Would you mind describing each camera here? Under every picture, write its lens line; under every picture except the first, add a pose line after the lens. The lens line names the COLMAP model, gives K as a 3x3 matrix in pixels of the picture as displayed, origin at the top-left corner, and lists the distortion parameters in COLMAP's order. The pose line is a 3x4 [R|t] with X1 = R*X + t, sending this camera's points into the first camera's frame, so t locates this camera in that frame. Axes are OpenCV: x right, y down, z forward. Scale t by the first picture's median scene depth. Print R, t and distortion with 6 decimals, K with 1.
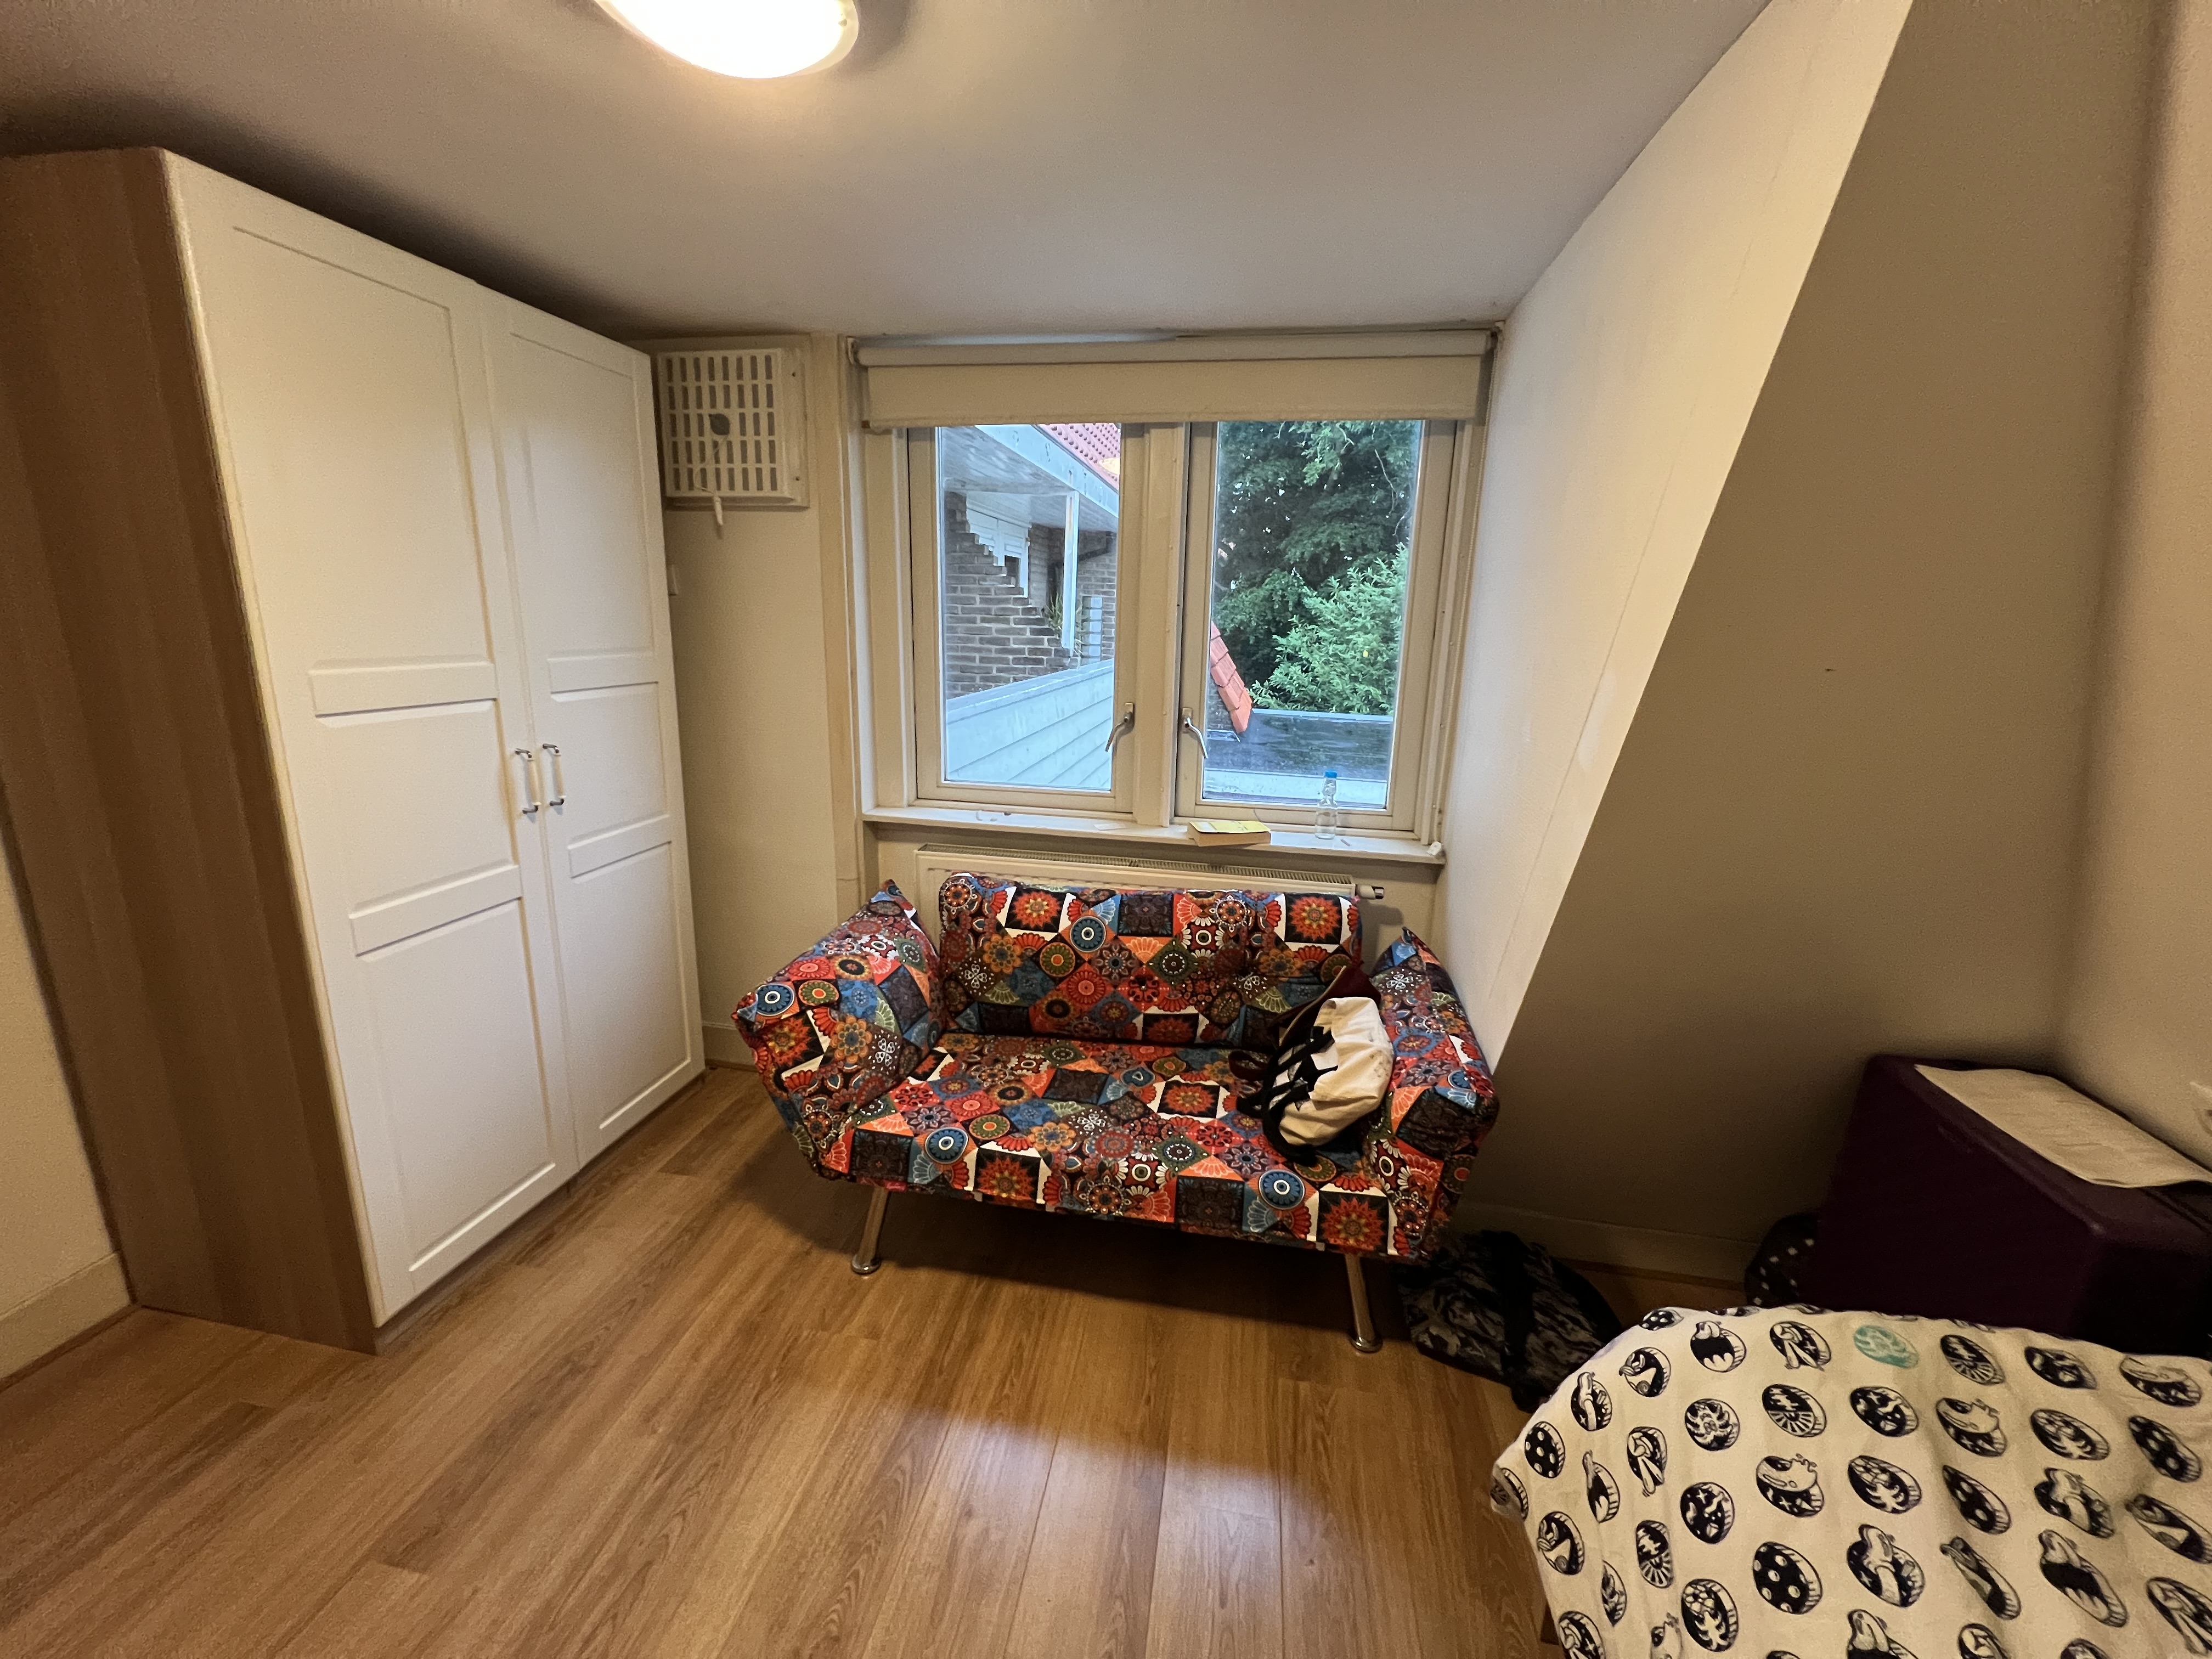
lens RADIAL K [[880.9, 0, 1106.0], [0, 880.9, 829.5], [0, 0, 1]] dist [-0.000741, -0.000066]
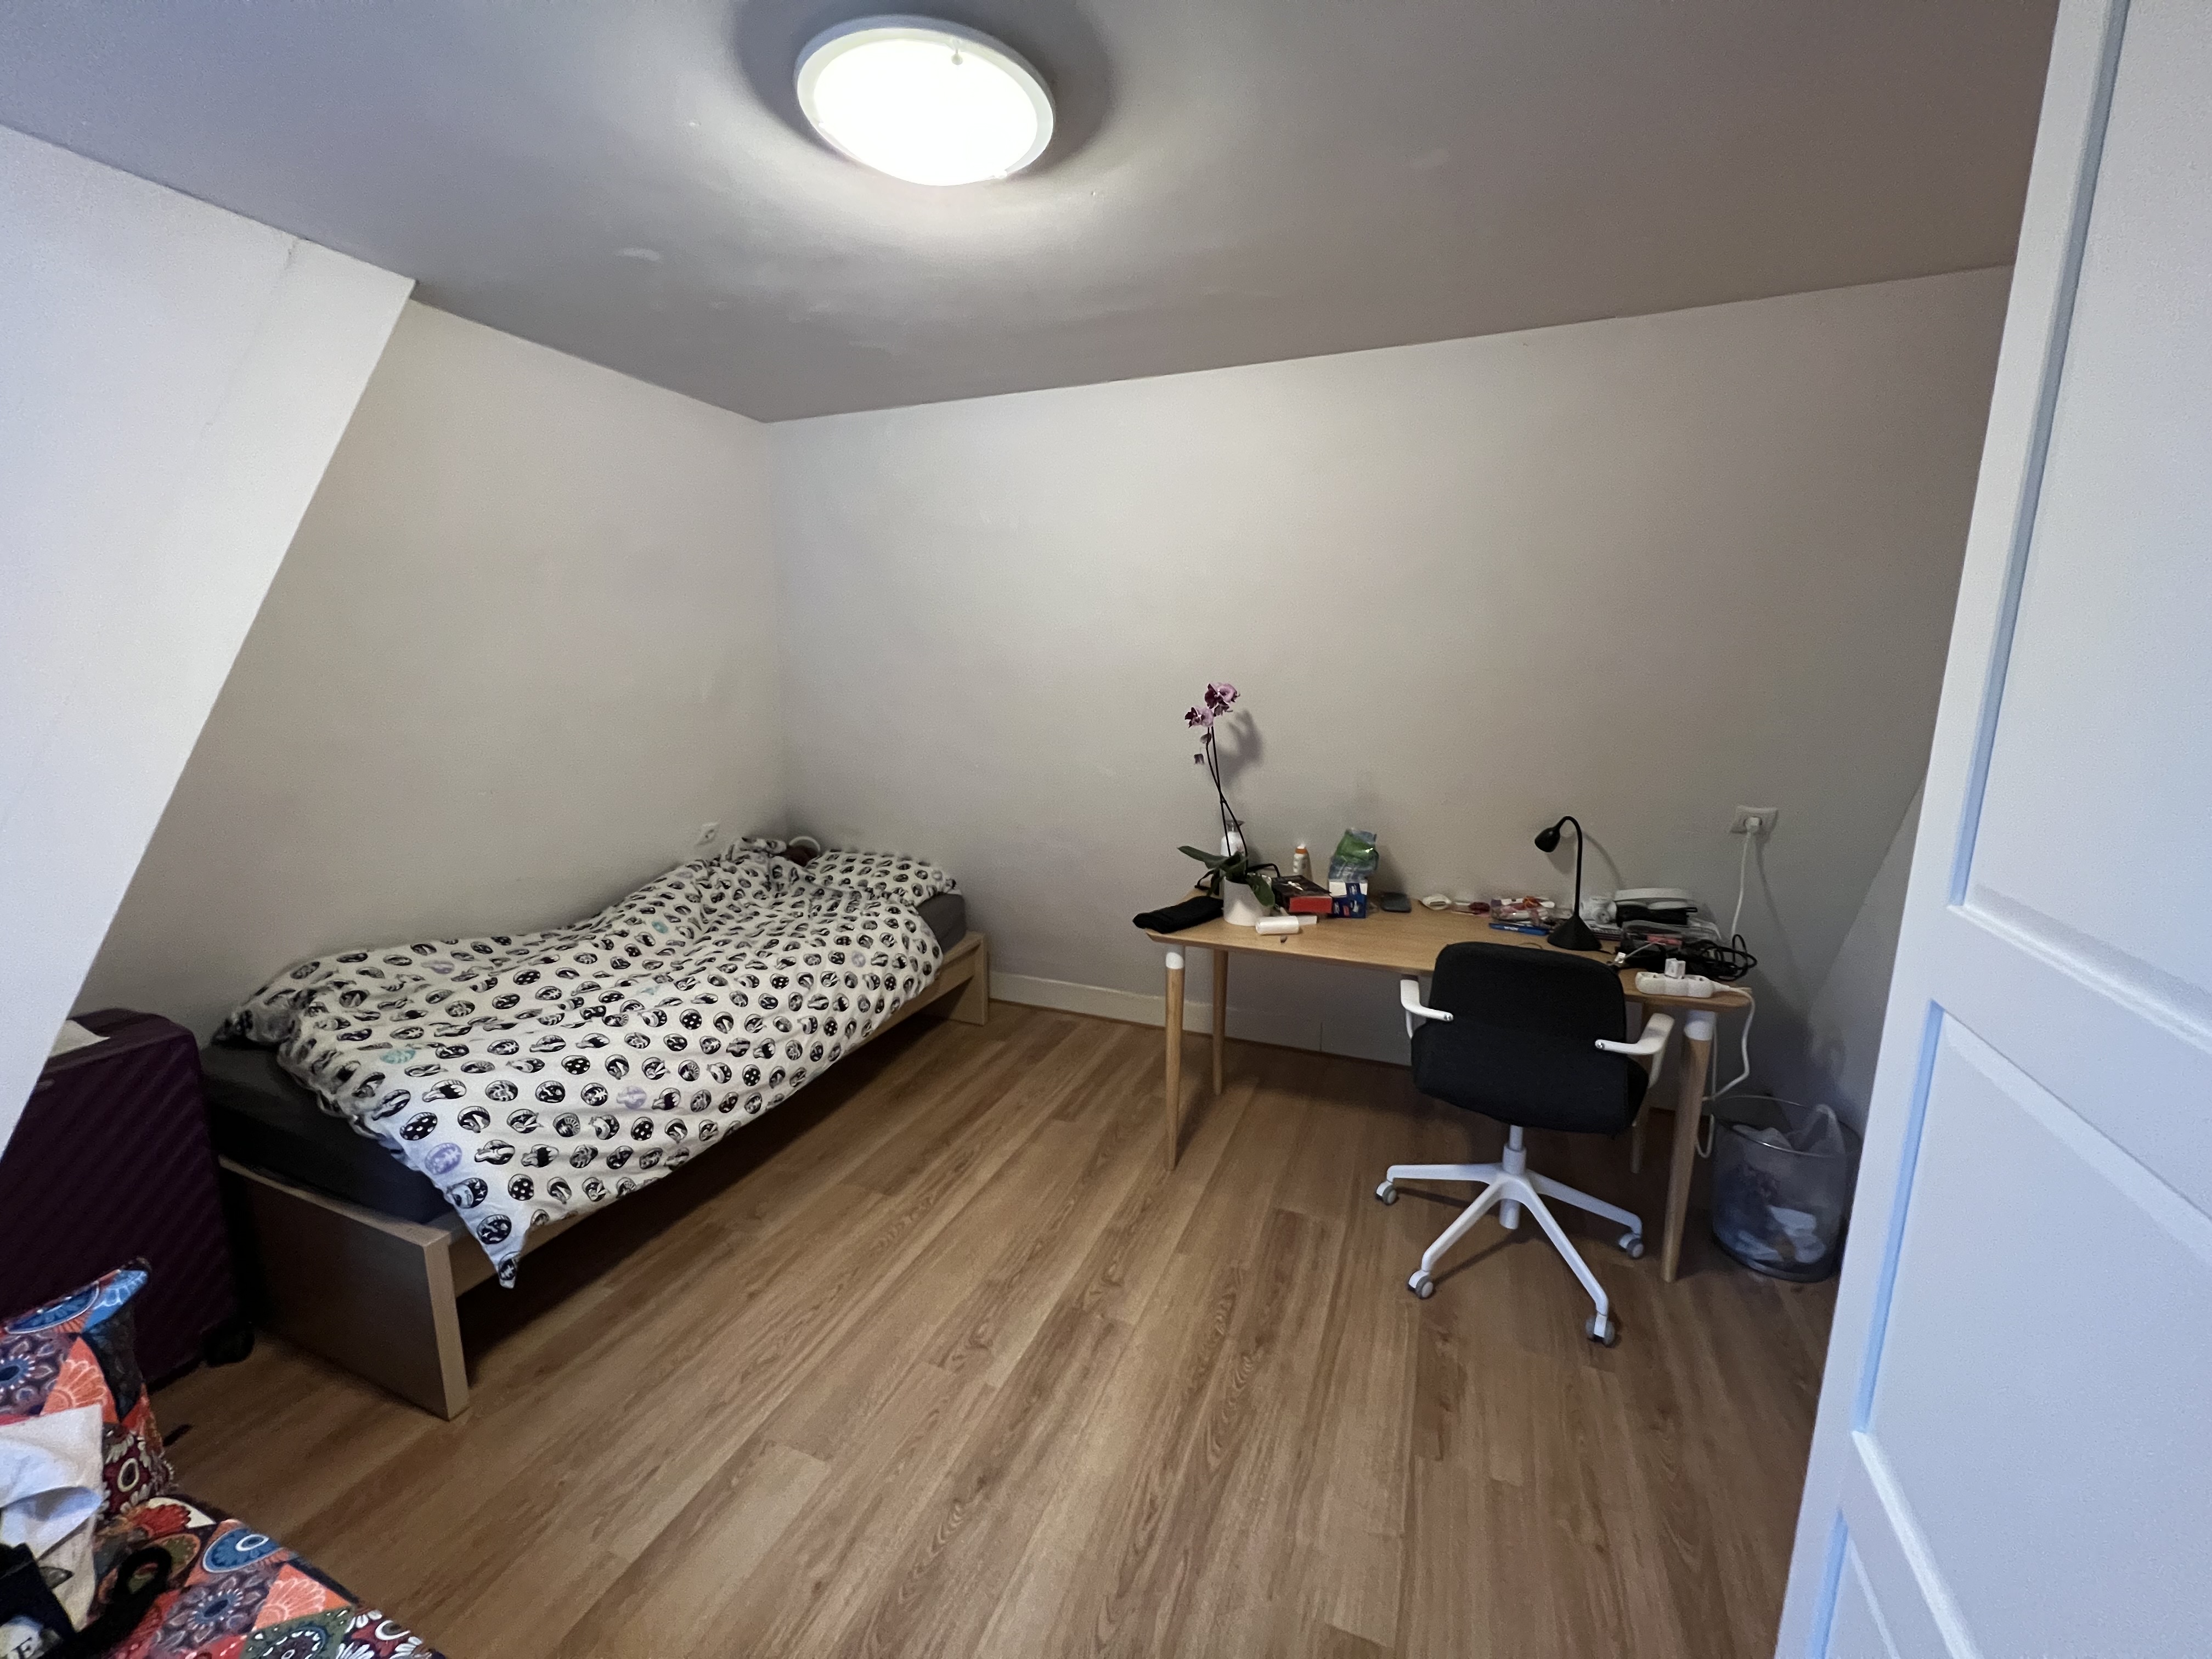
lens RADIAL K [[880.9, 0, 1106.0], [0, 880.9, 829.5], [0, 0, 1]] dist [-0.000741, -0.000066]
pose [[-0.976451, -0.077490, 0.201344, -0.412887], [0.014392, 0.907792, 0.419174, -0.273938], [-0.215260, 0.412200, -0.885299, 0.994355]]
